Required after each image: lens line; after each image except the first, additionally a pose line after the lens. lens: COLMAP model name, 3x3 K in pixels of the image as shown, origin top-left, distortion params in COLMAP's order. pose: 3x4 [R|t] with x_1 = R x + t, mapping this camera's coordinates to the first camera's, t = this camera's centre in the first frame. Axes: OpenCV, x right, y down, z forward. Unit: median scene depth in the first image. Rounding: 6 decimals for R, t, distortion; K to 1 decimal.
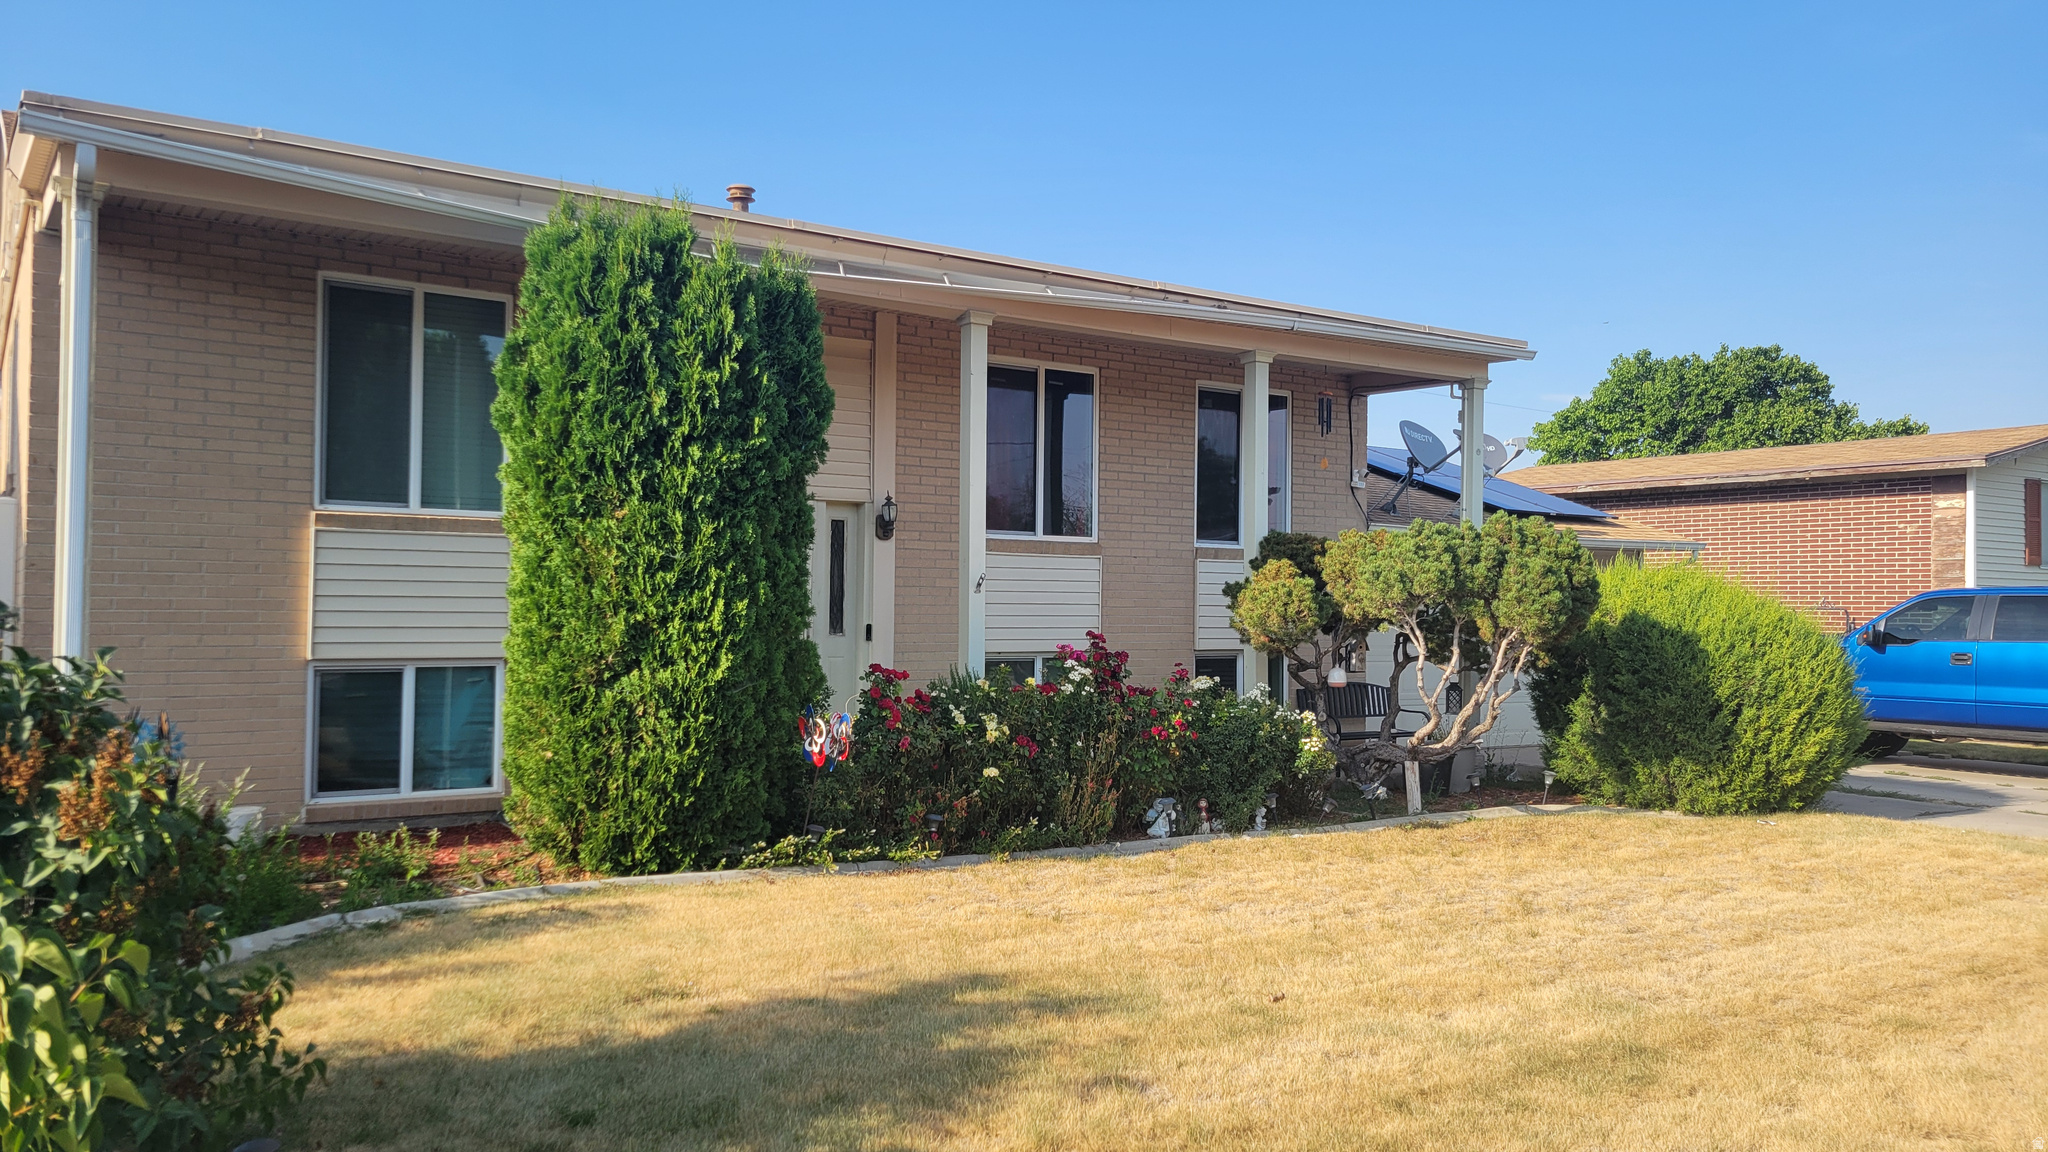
lens RADIAL K [[1531.1, 0, 1035.1], [0, 1531.1, 579.7], [0, 0, 1]] dist [0.059343, -0.002582]
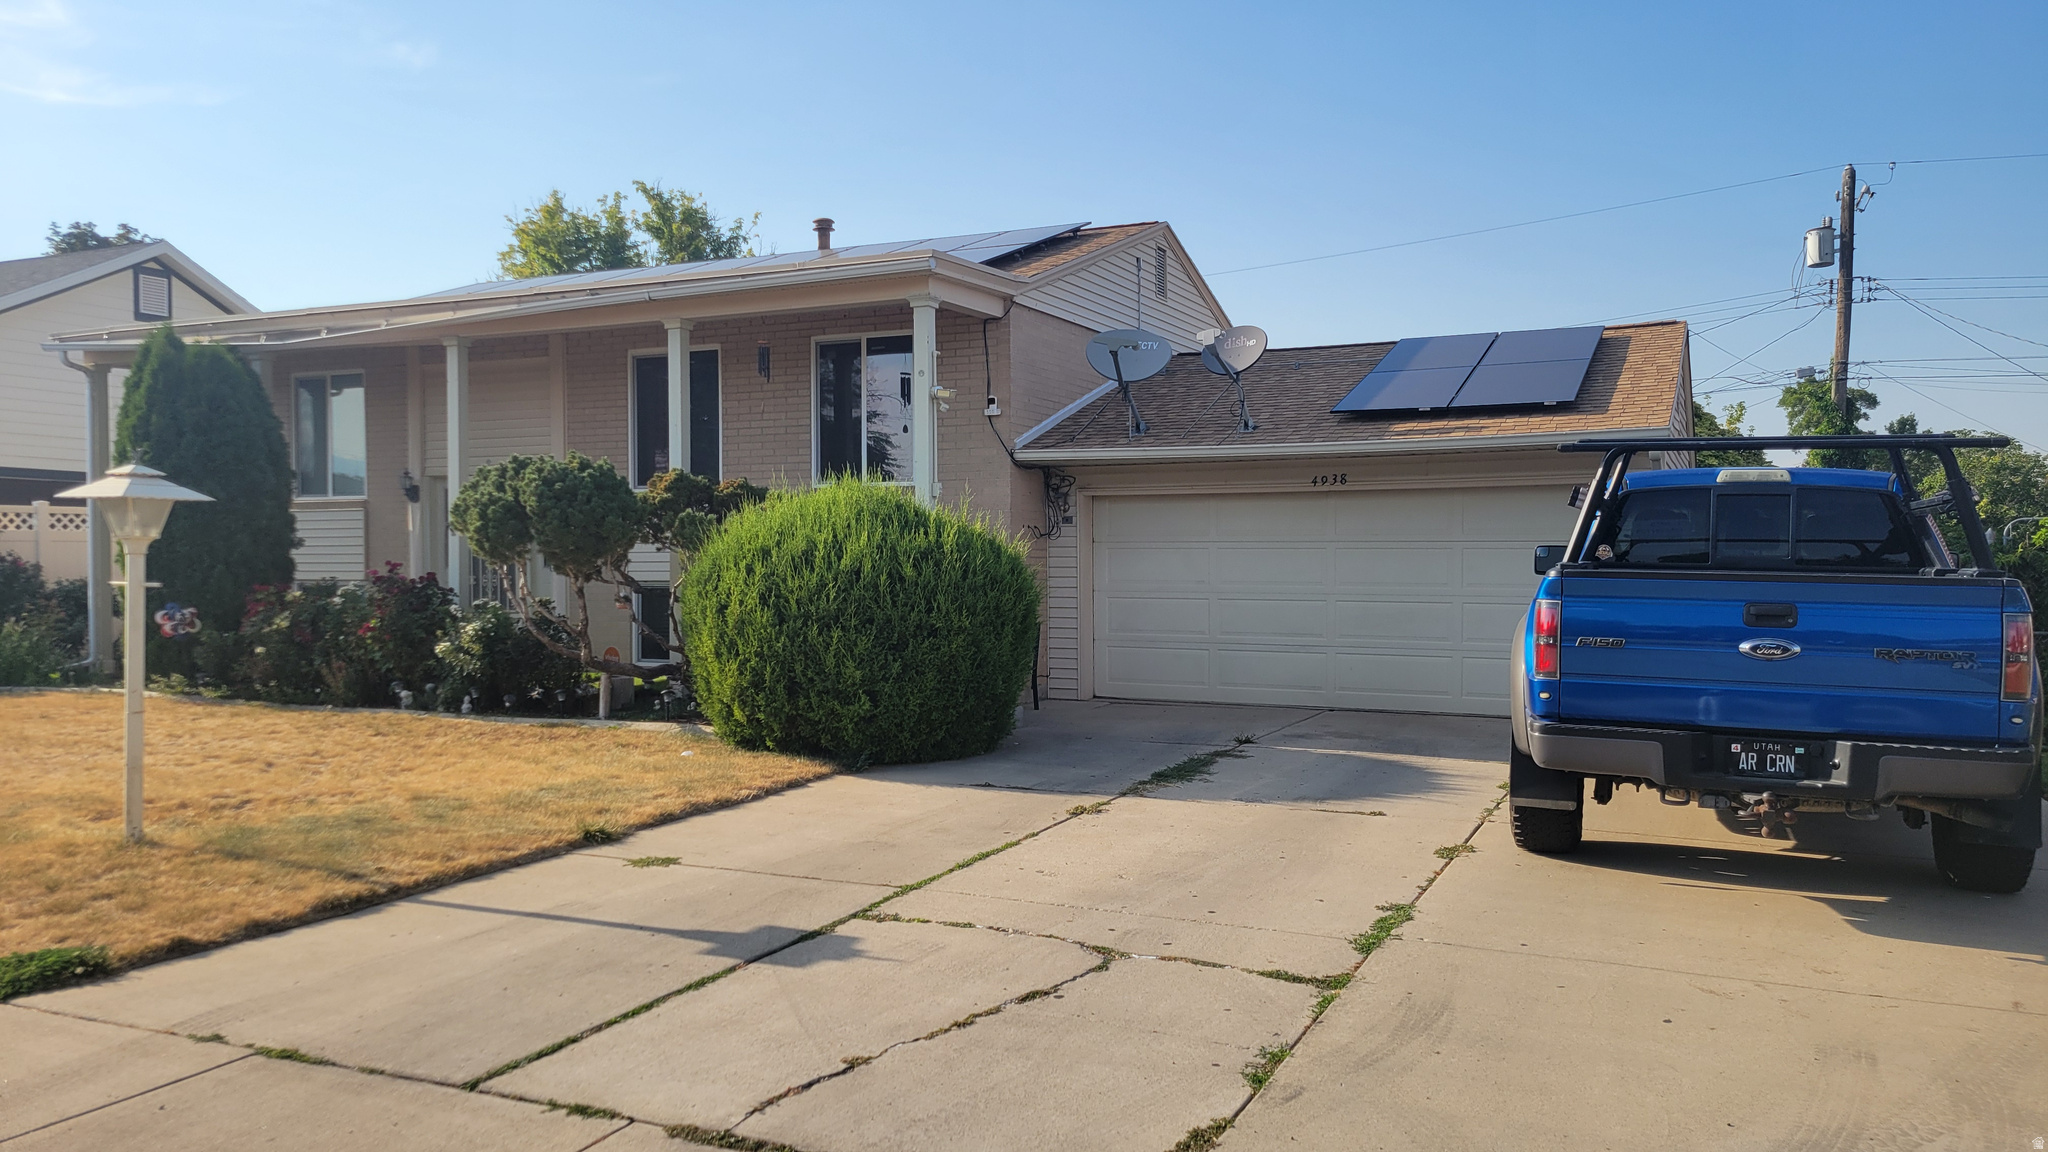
lens RADIAL K [[1531.1, 0, 1035.1], [0, 1531.1, 579.7], [0, 0, 1]] dist [0.059343, -0.002582]
pose [[0.515795, -0.003382, -0.856706, 1.559882], [0.024157, 0.999652, 0.010598, 0.051119], [0.856372, -0.026162, 0.515697, 0.767507]]
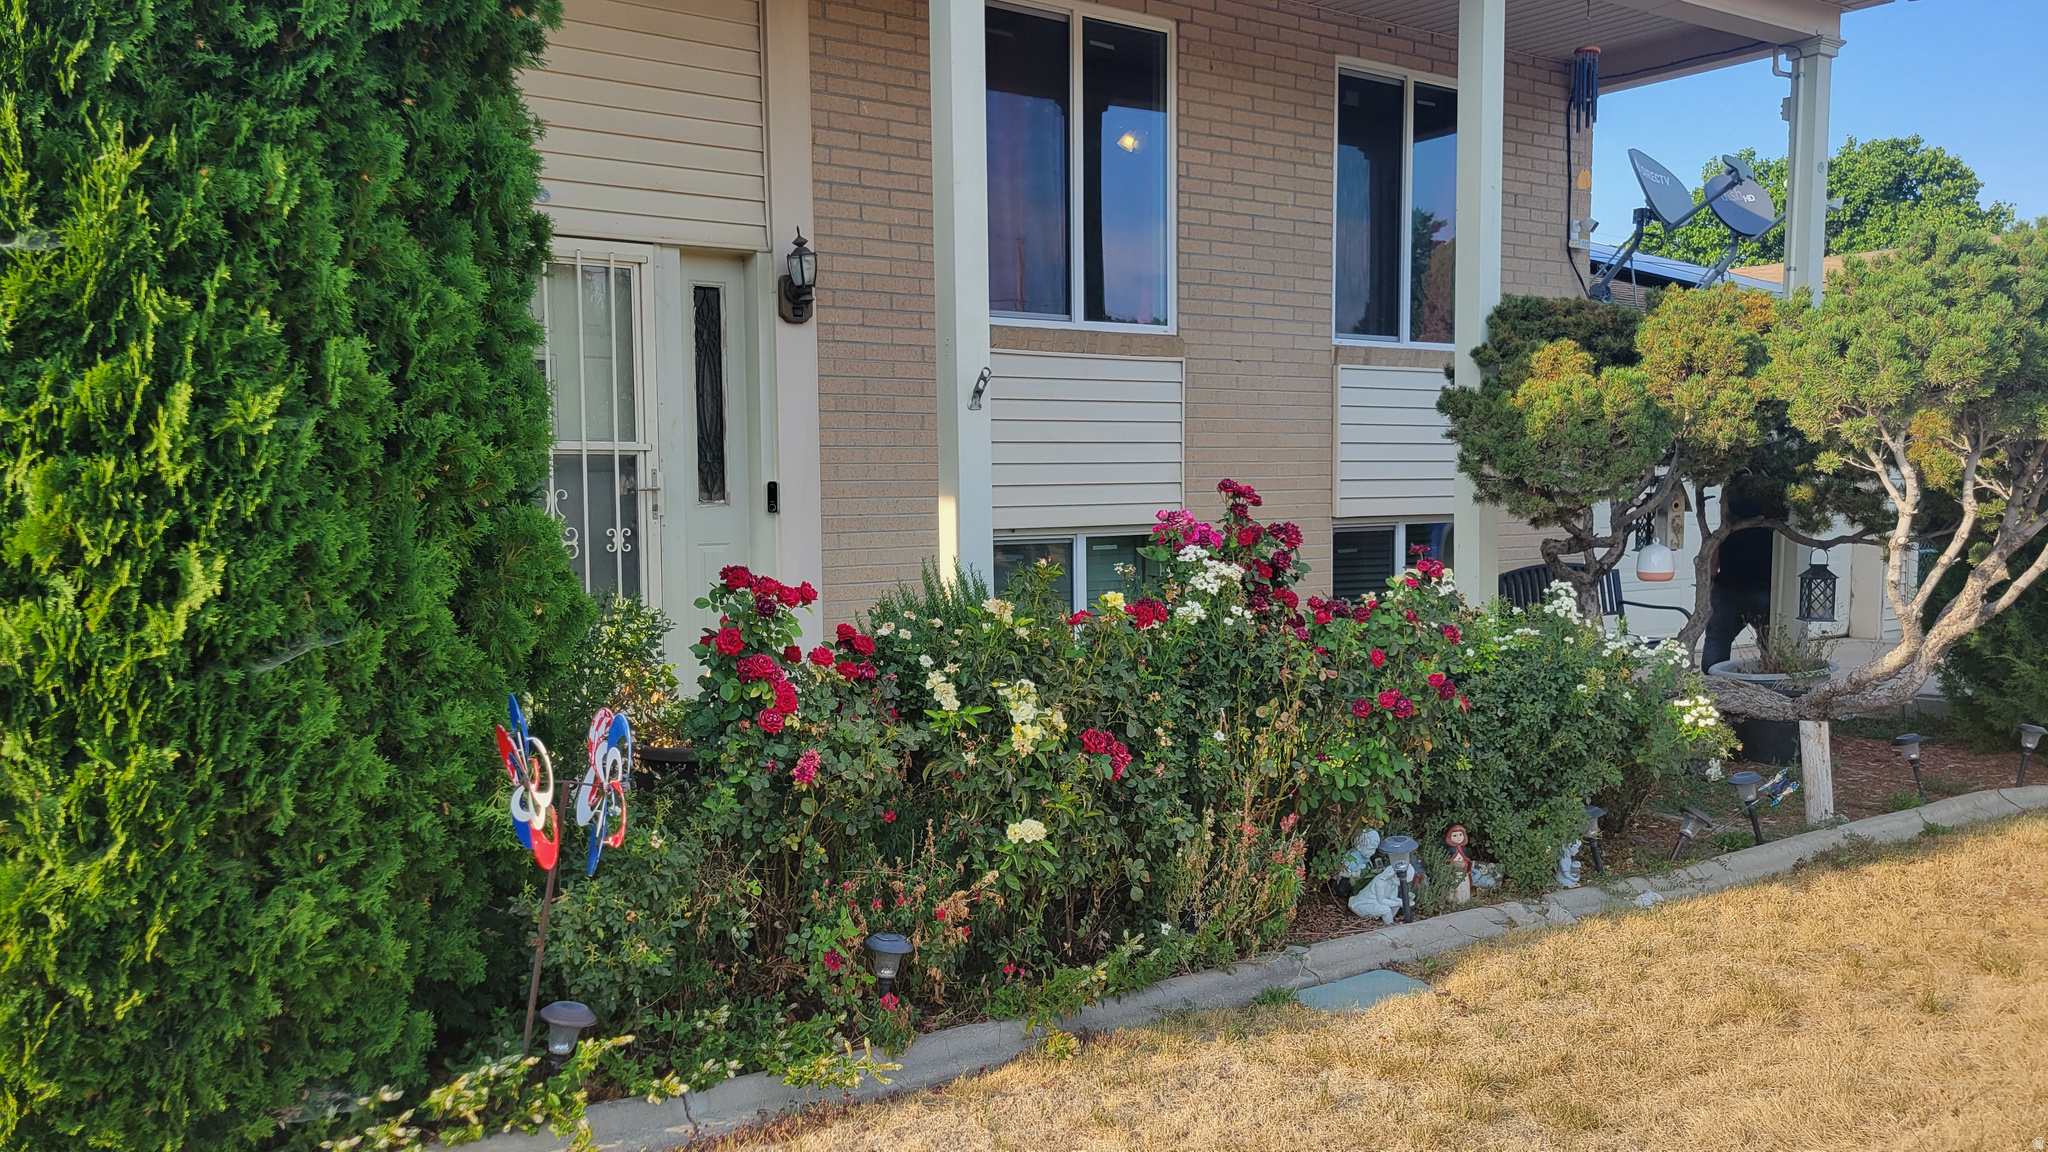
lens RADIAL K [[1531.1, 0, 1035.1], [0, 1531.1, 579.7], [0, 0, 1]] dist [0.059343, -0.002582]
pose [[0.999735, -0.020962, 0.009503, -0.026023], [0.020100, 0.996325, 0.083259, 0.023946], [-0.011213, -0.083045, 0.996483, 0.544764]]
